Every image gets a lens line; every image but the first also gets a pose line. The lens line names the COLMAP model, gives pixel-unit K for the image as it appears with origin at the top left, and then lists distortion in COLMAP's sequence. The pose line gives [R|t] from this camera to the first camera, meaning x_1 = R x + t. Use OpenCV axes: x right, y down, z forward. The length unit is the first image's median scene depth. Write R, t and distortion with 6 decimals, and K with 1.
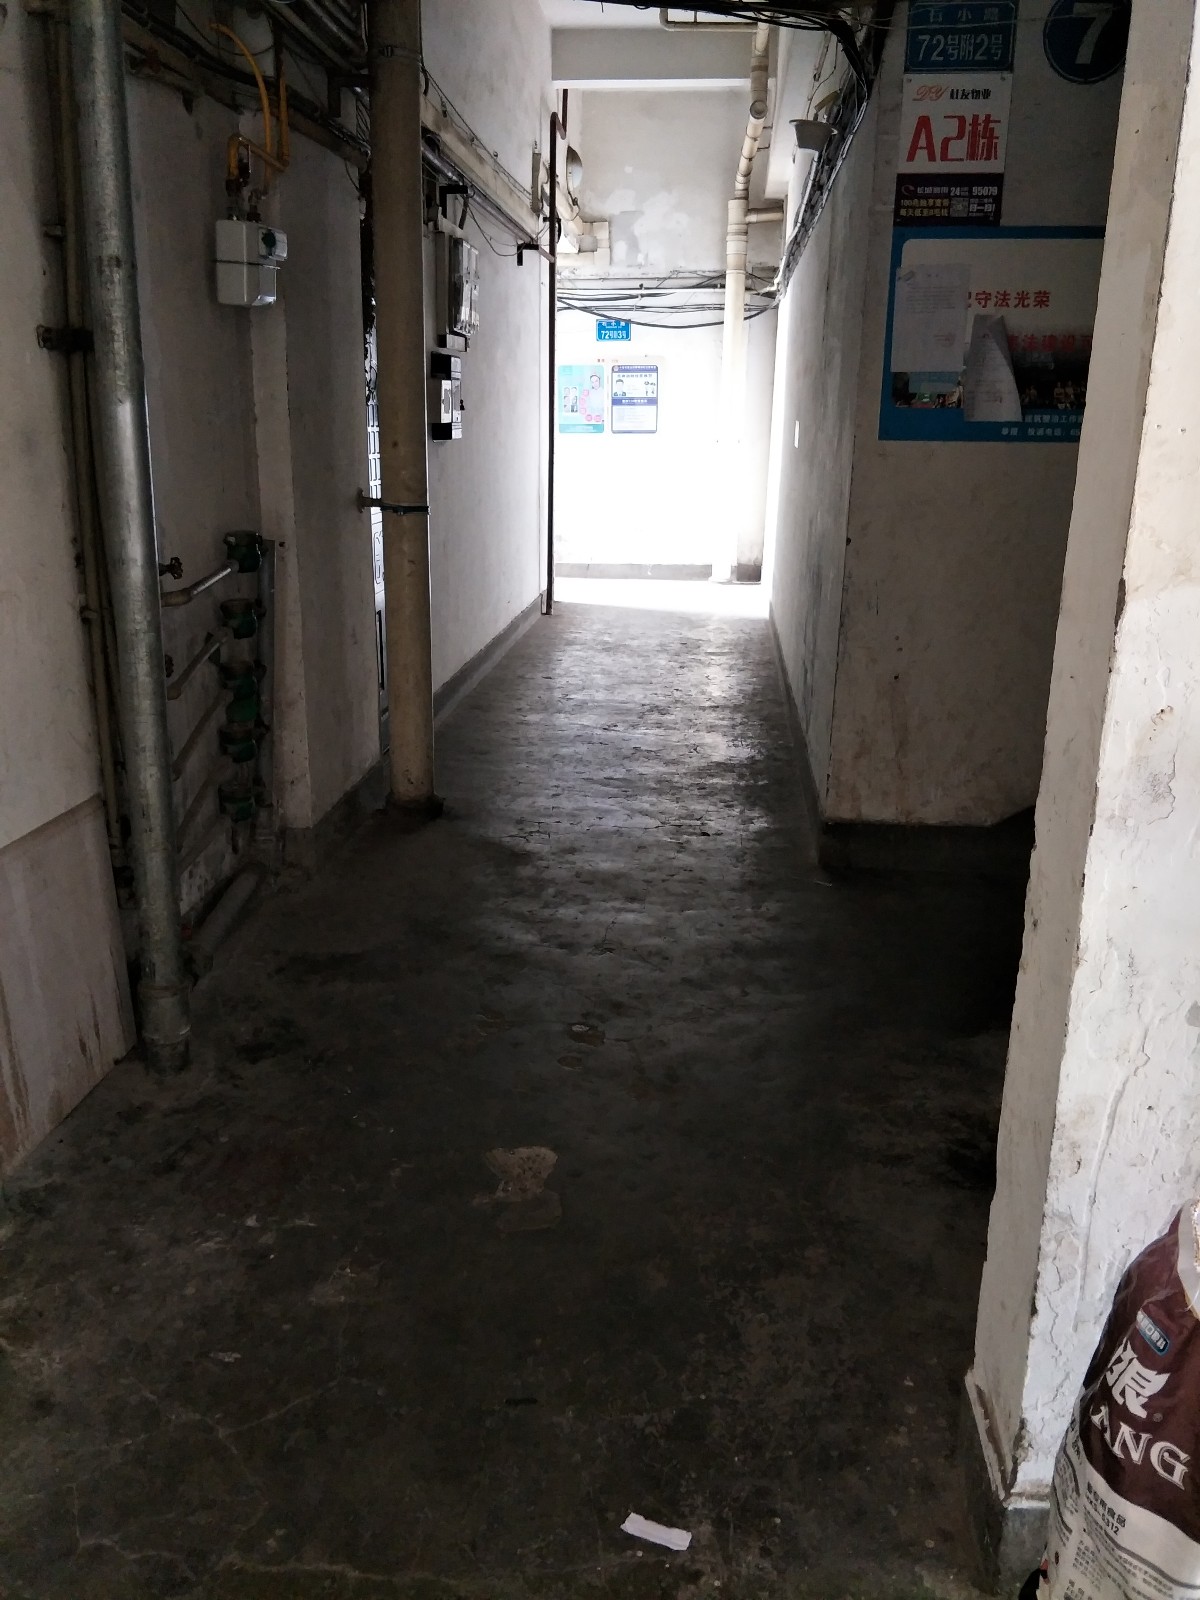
lens RADIAL K [[1274.7, 0, 610.0], [0, 1274.7, 799.3], [0, 0, 1]] dist [0.094743, -0.157453]
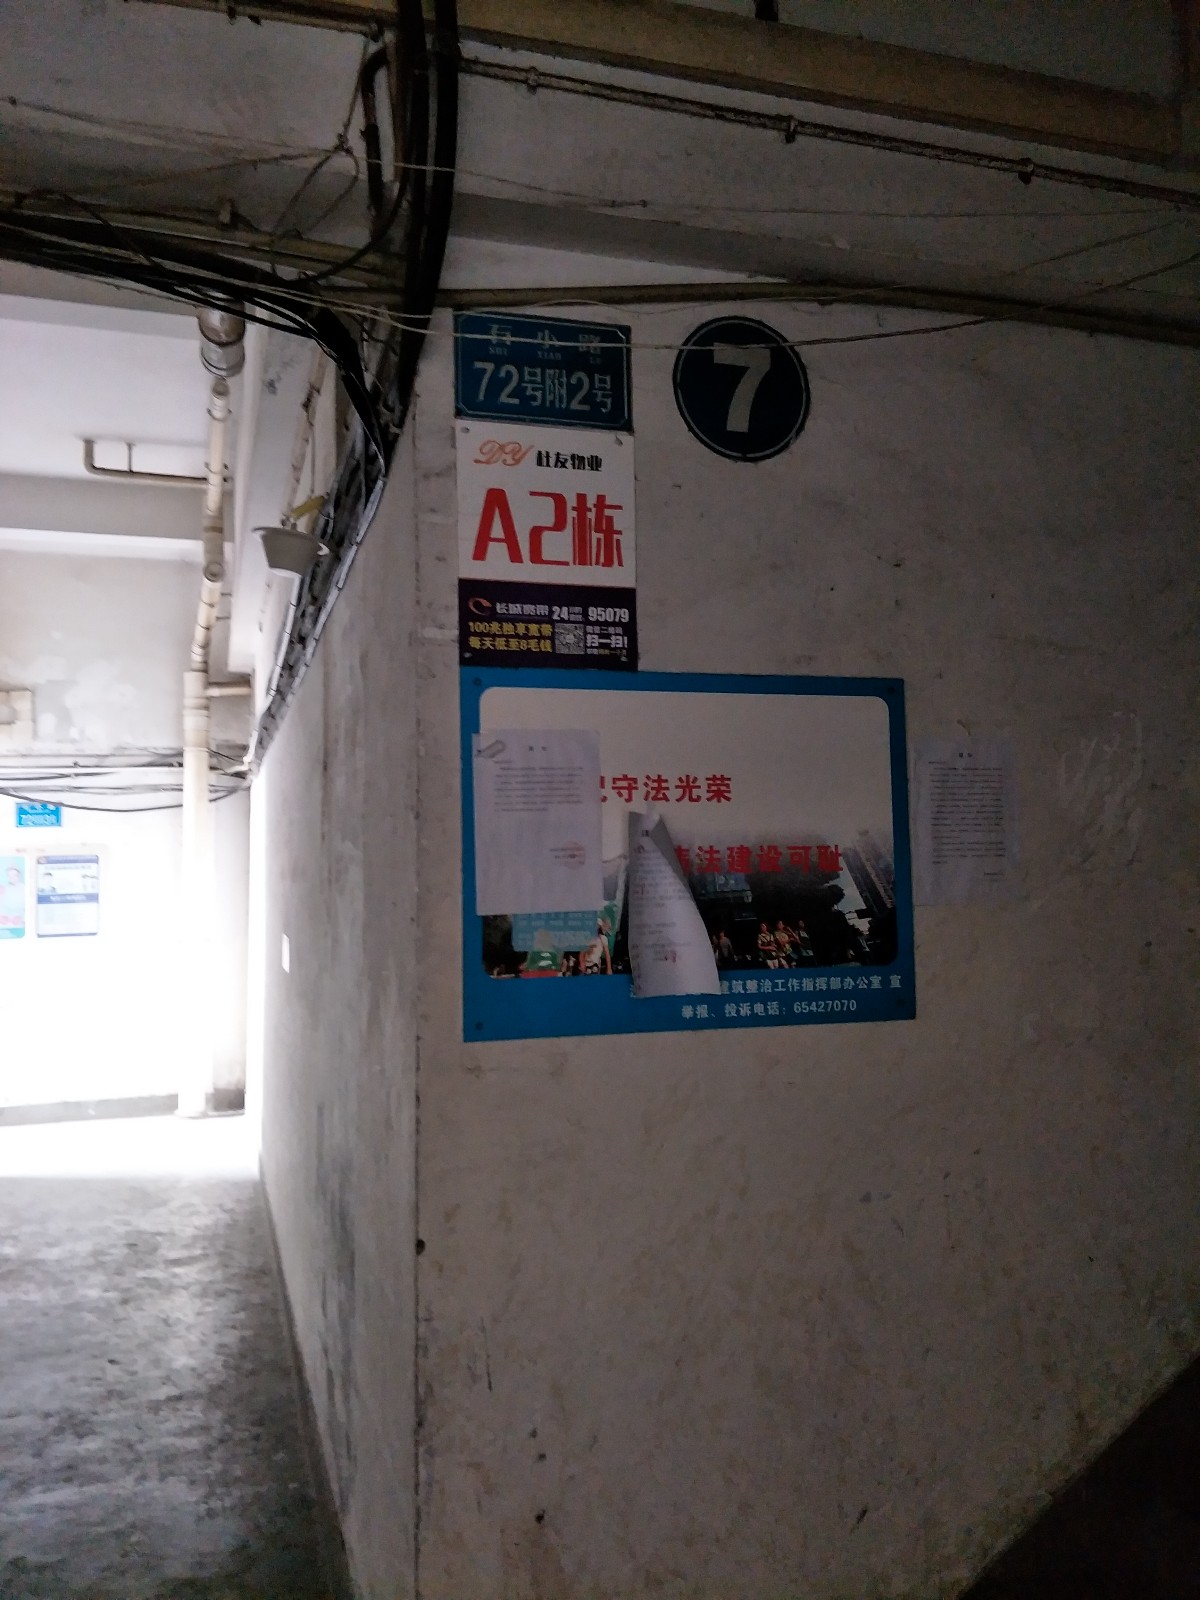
lens RADIAL K [[1274.7, 0, 610.0], [0, 1274.7, 799.3], [0, 0, 1]] dist [0.094743, -0.157453]
pose [[0.923617, -0.006338, 0.383264, 0.060482], [0.138362, 0.937966, -0.317925, -0.179357], [-0.357473, 0.346670, 0.867198, 0.452319]]
